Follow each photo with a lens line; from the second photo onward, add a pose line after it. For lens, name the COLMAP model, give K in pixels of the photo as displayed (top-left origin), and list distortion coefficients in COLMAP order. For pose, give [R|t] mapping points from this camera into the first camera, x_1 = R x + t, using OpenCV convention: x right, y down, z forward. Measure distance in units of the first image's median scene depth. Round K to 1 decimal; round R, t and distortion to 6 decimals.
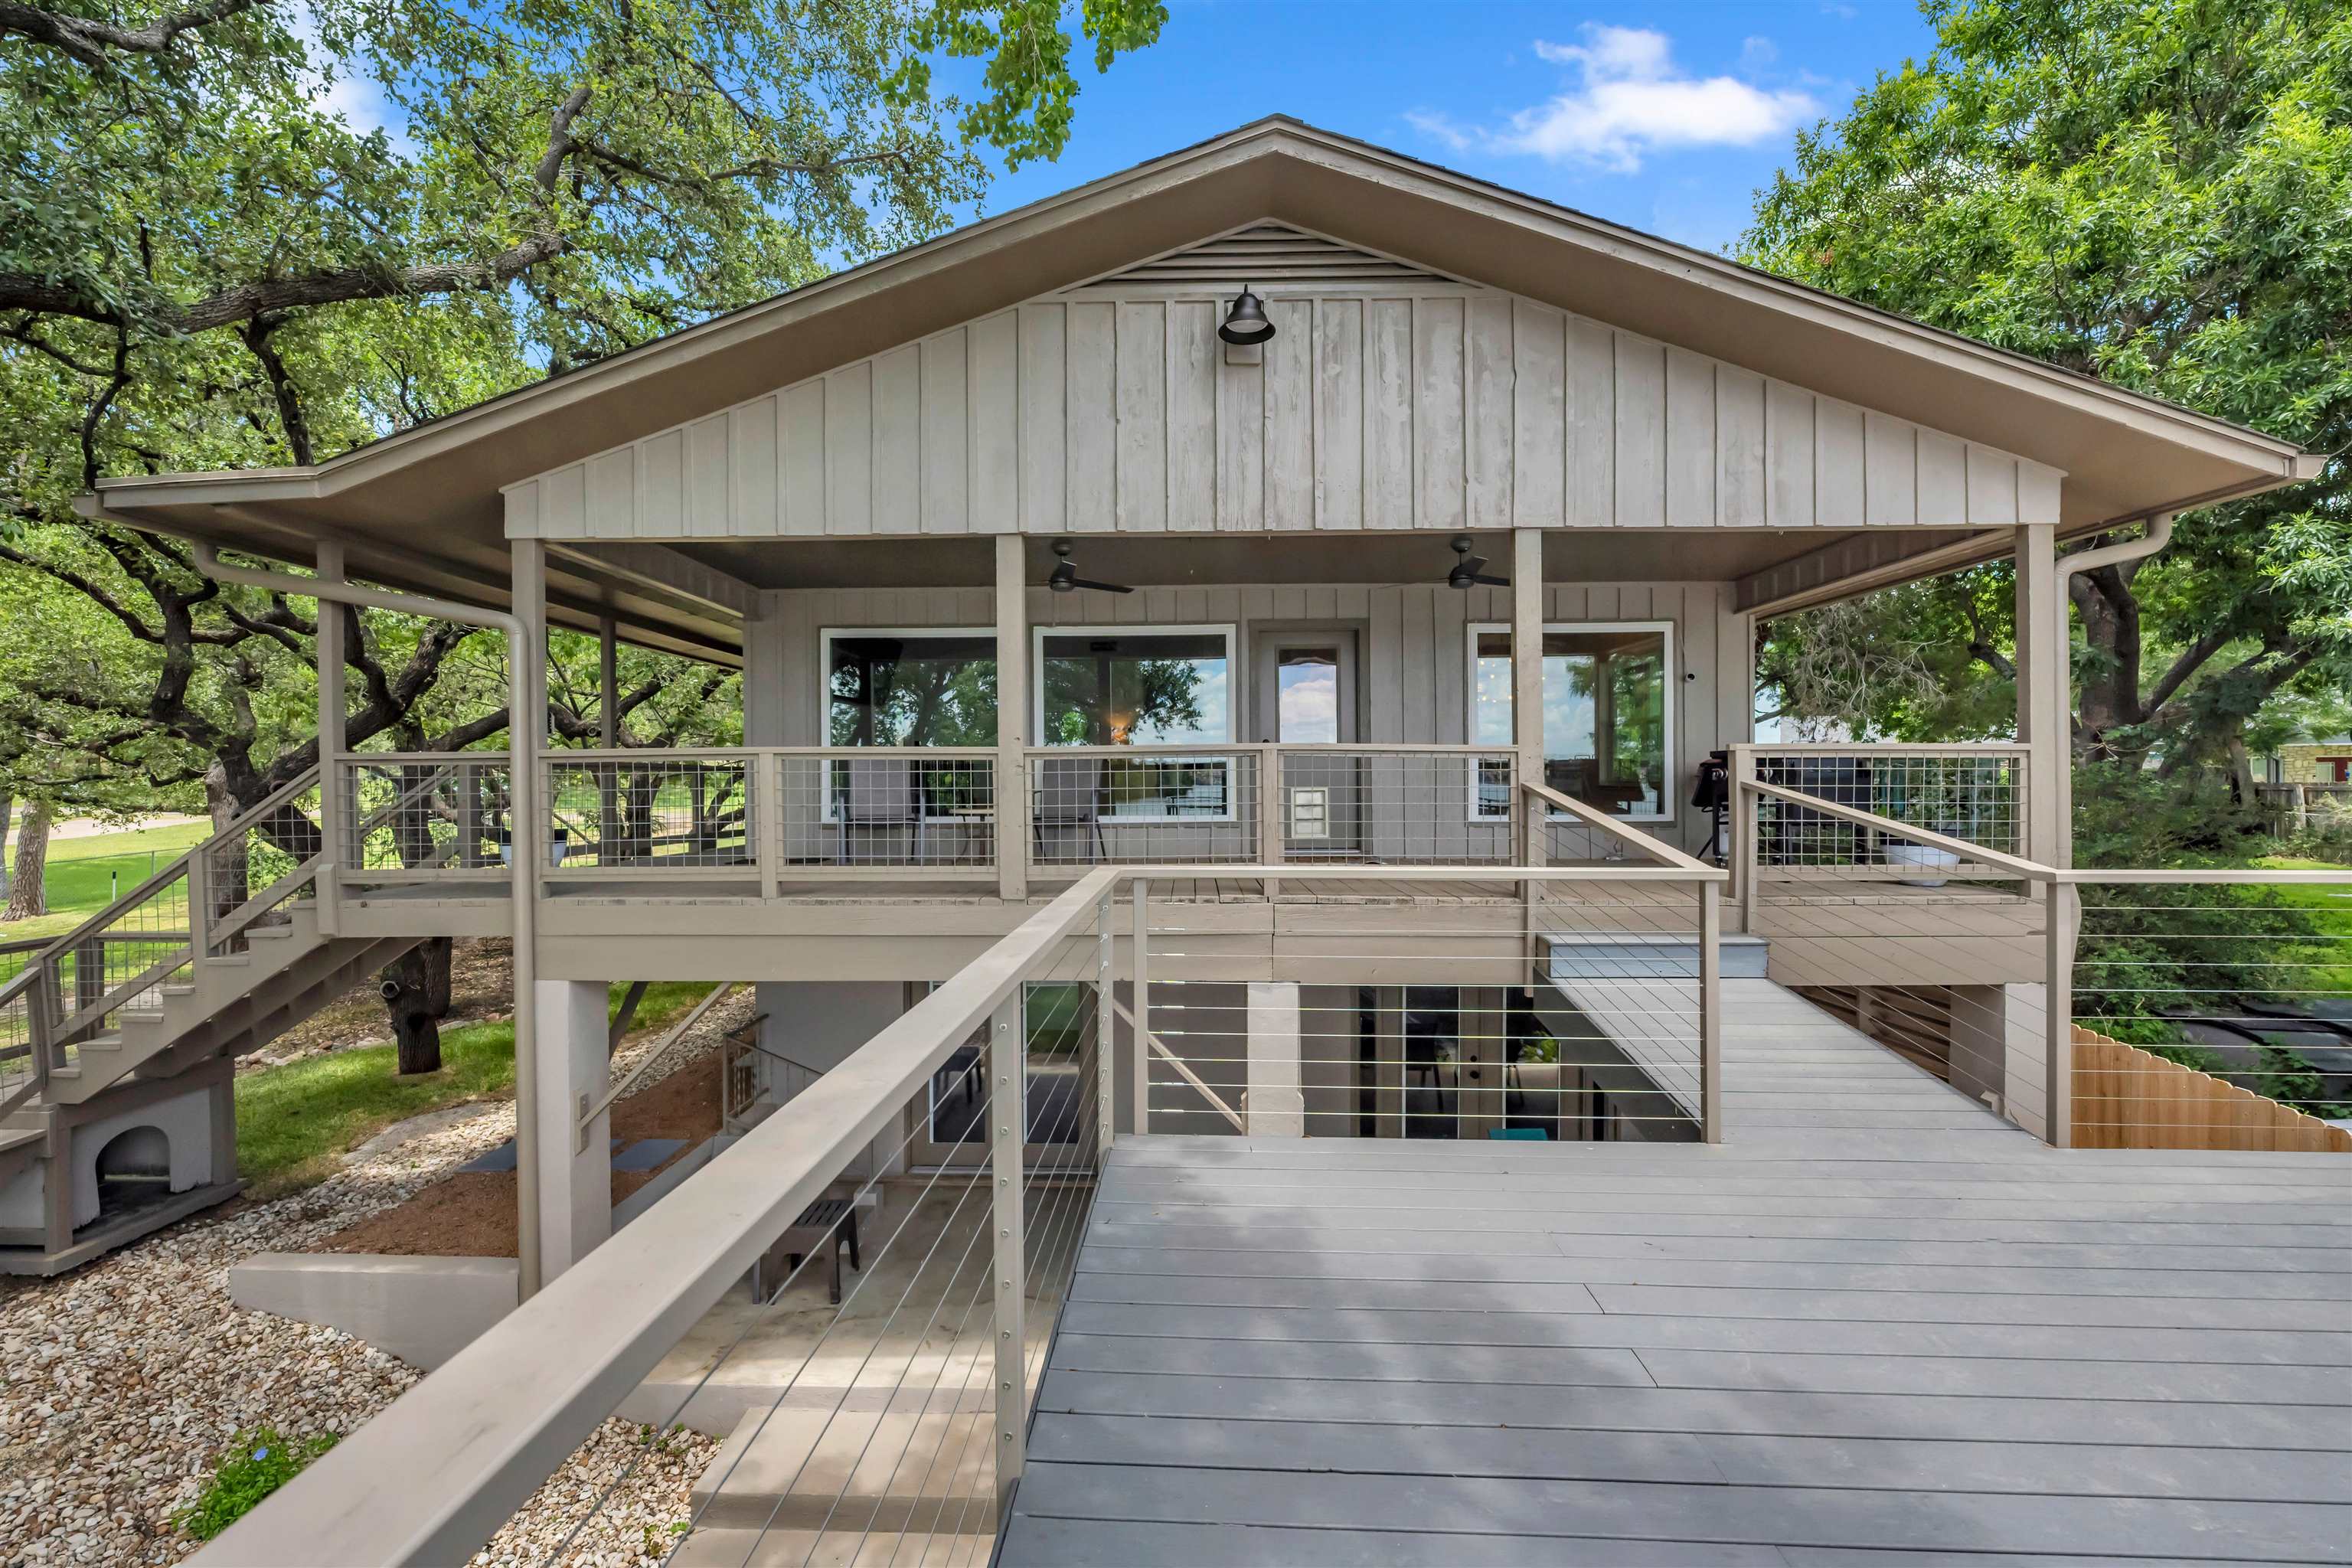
lens RADIAL K [[943.9, 0, 1171.0], [0, 943.9, 777.5], [0, 0, 1]] dist [-0.000589, -0.000126]
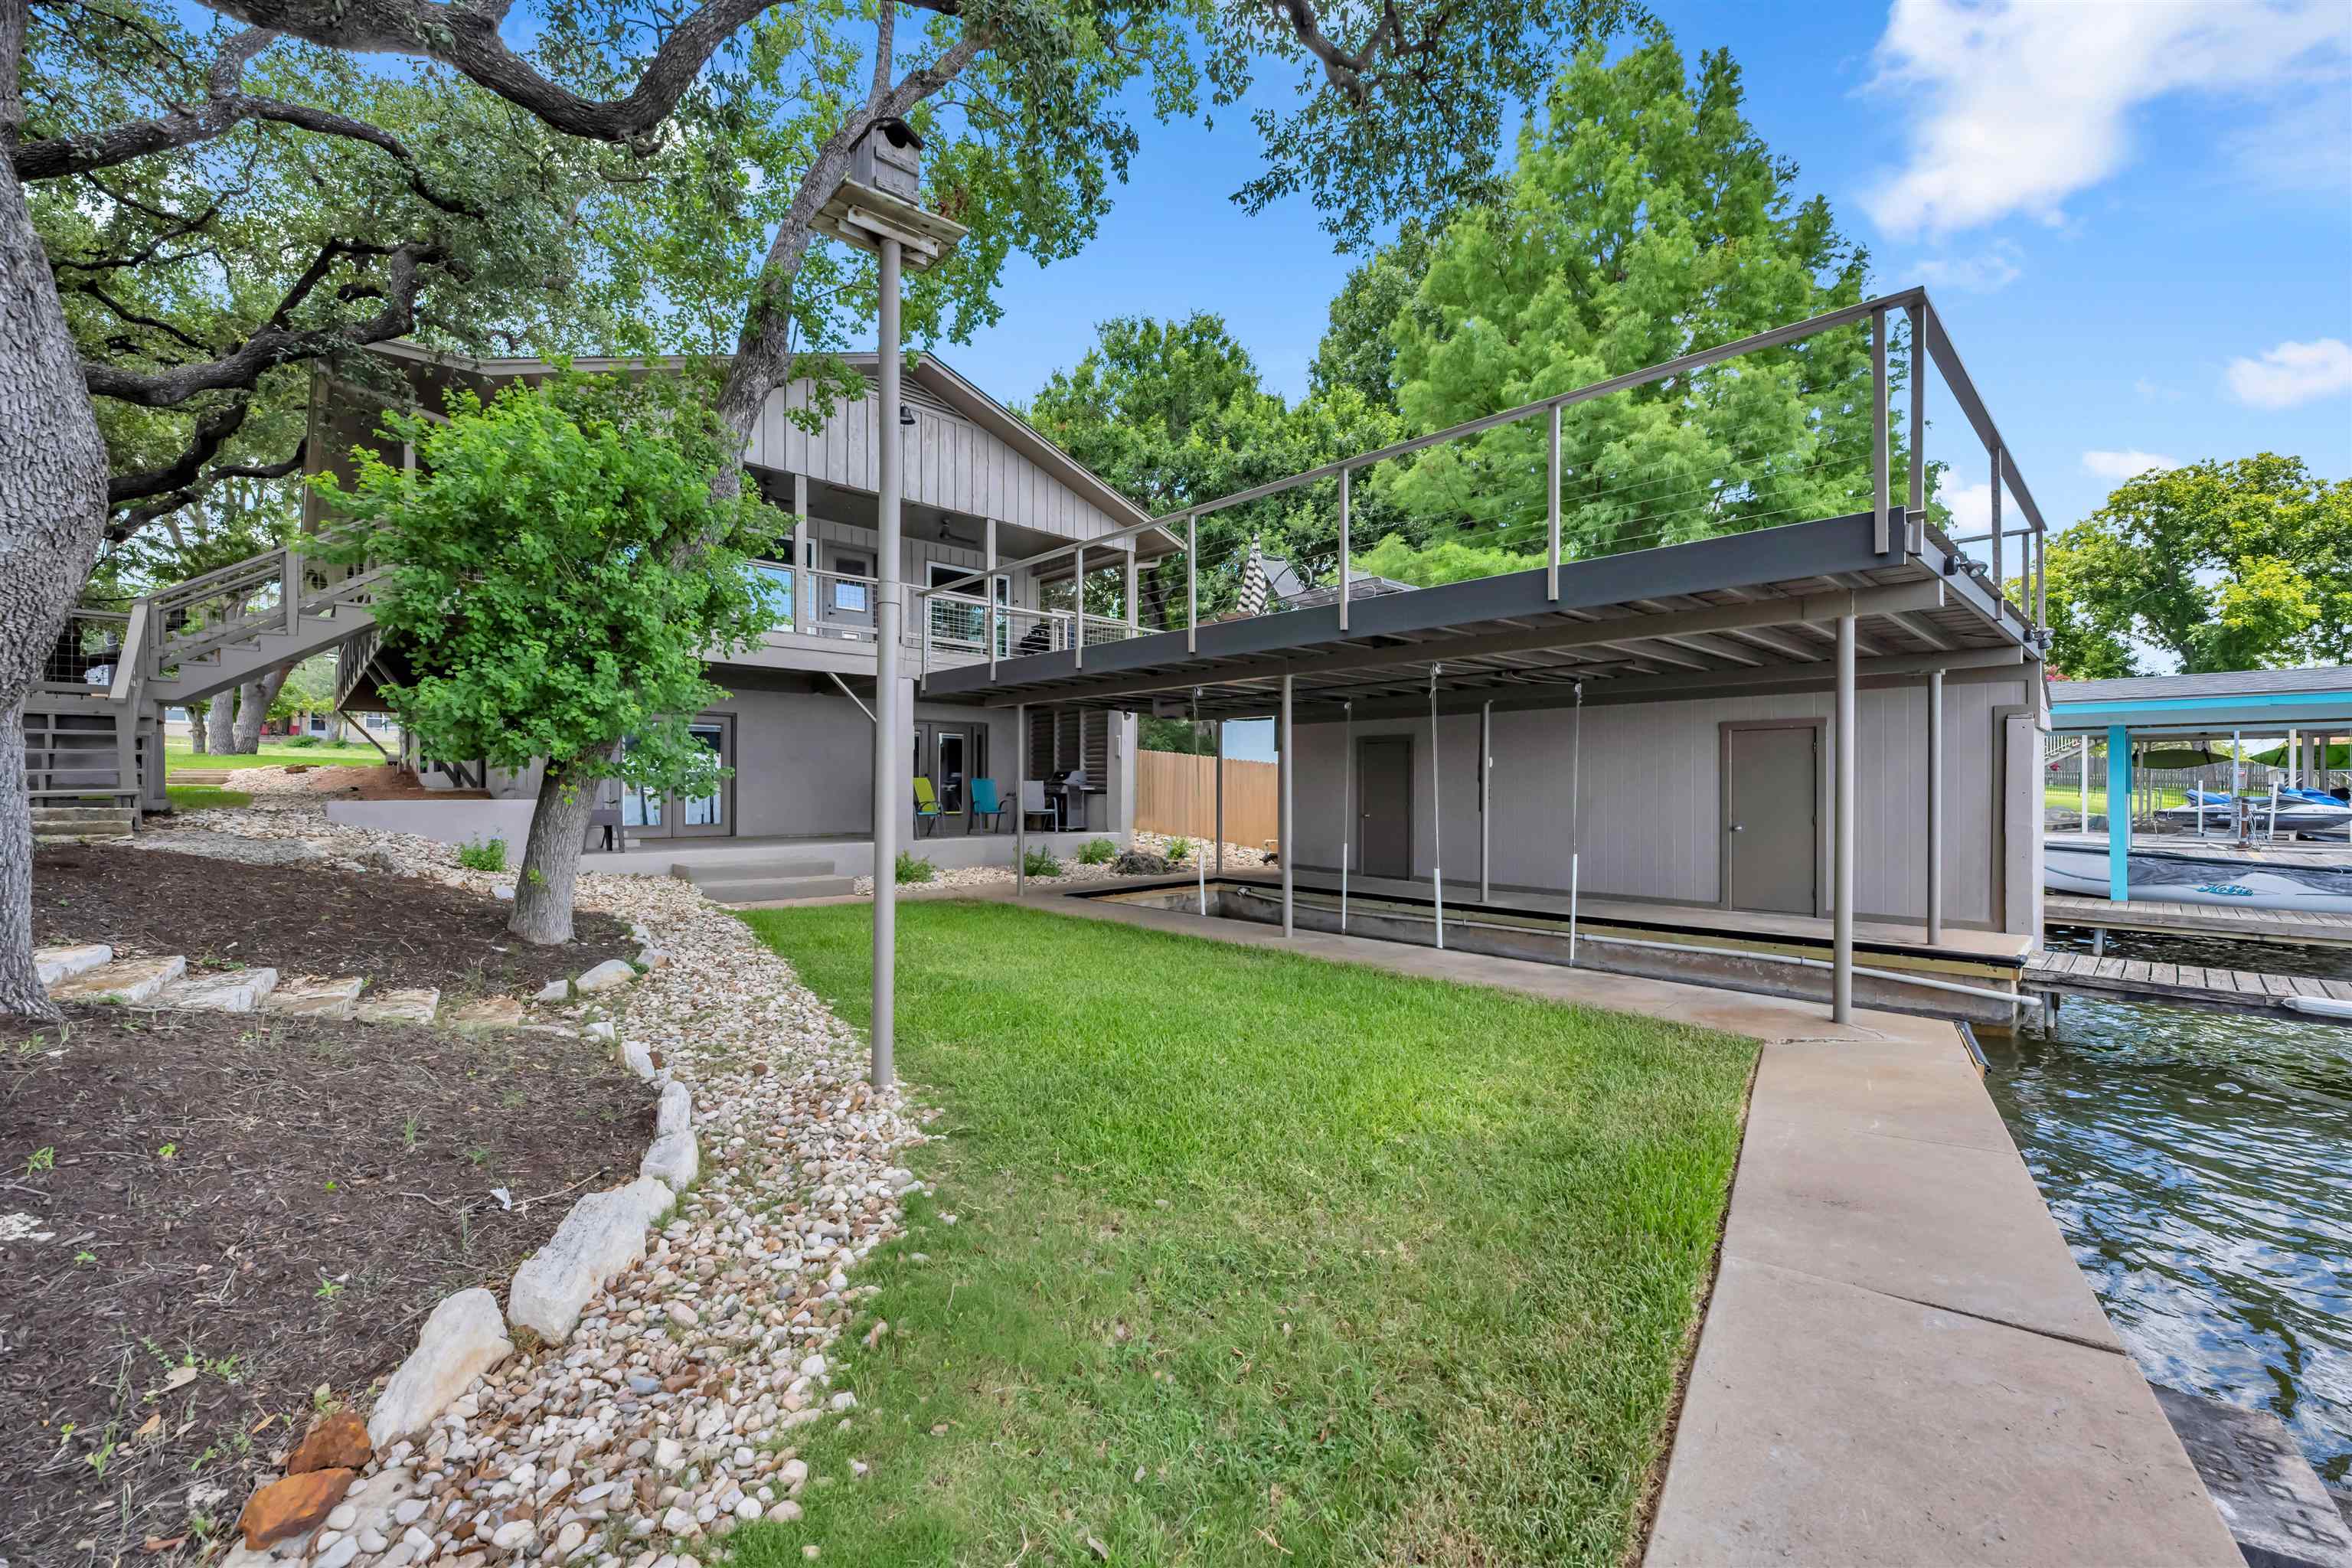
lens RADIAL K [[943.9, 0, 1171.0], [0, 943.9, 777.5], [0, 0, 1]] dist [-0.000589, -0.000126]
pose [[0.709950, 0.019015, 0.703995, -1.163051], [-0.010693, 0.999811, -0.016222, 0.524514], [-0.704170, 0.003989, 0.710020, -1.301807]]
